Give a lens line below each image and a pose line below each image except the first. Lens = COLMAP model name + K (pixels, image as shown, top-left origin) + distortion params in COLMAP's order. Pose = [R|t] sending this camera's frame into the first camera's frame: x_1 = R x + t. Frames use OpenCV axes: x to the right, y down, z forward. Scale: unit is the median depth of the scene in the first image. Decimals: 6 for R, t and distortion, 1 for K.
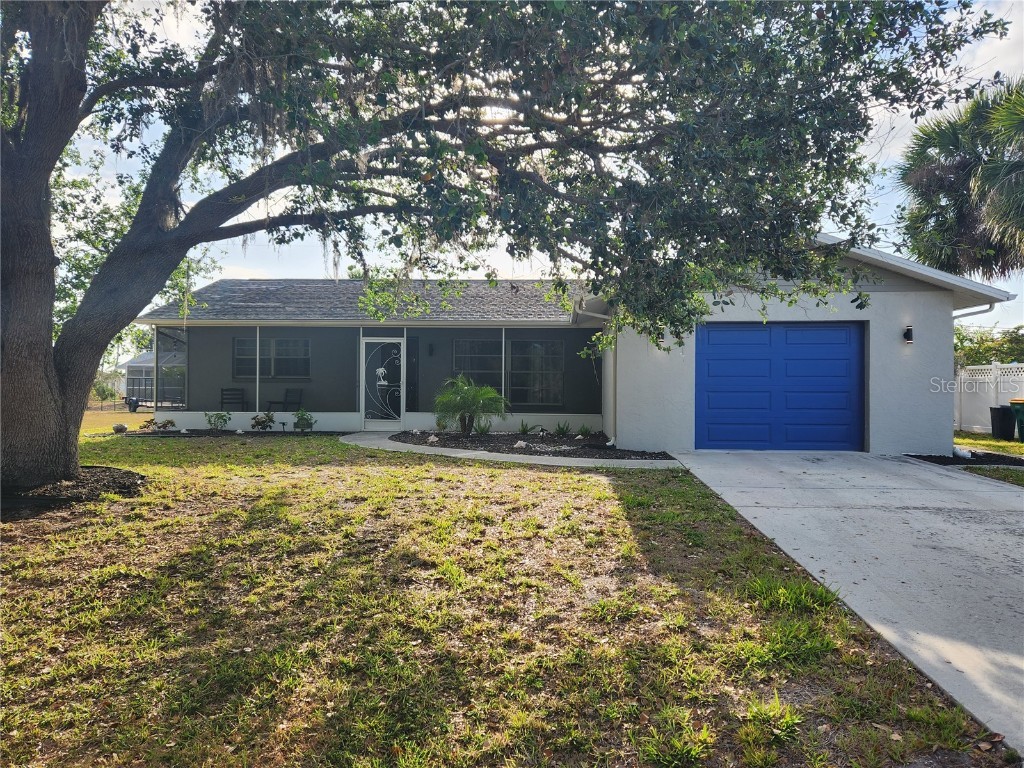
lens RADIAL K [[693.6, 0, 511.3], [0, 693.6, 382.3], [0, 0, 1]] dist [0.047613, -0.002620]
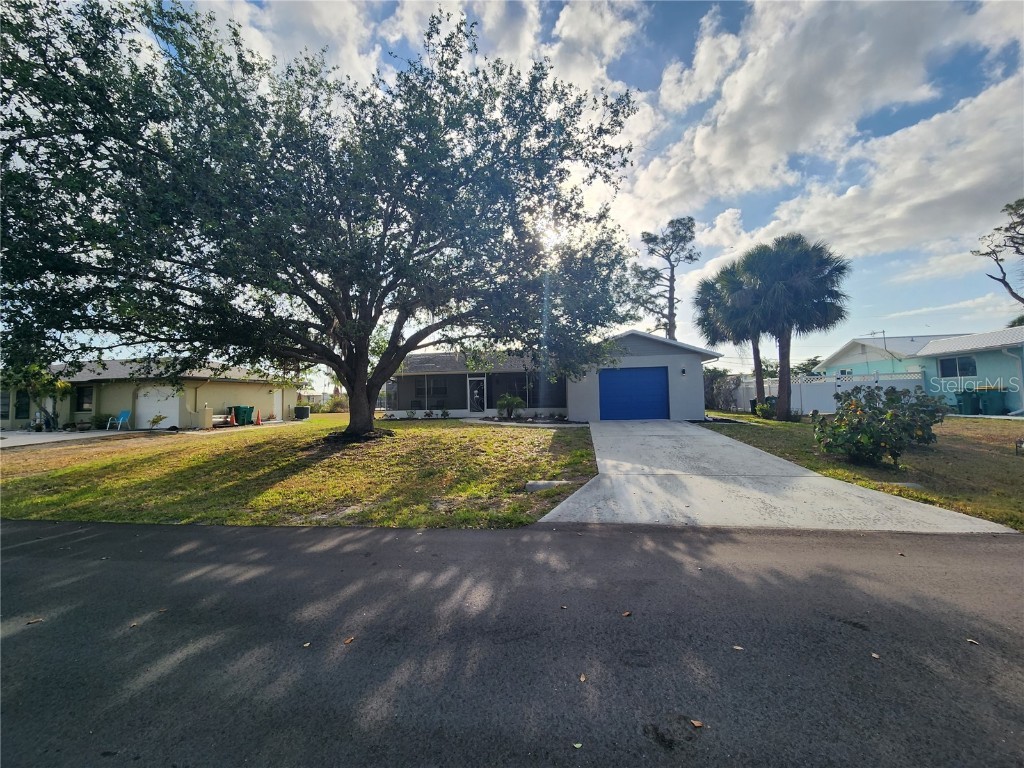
lens RADIAL K [[417.9, 0, 514.0], [0, 417.9, 374.4], [0, 0, 1]] dist [0.000012, -0.000991]
pose [[0.992501, -0.033762, -0.117478, 0.142693], [0.028230, 0.998427, -0.048437, -0.003119], [0.118929, 0.044757, 0.991894, -0.518114]]
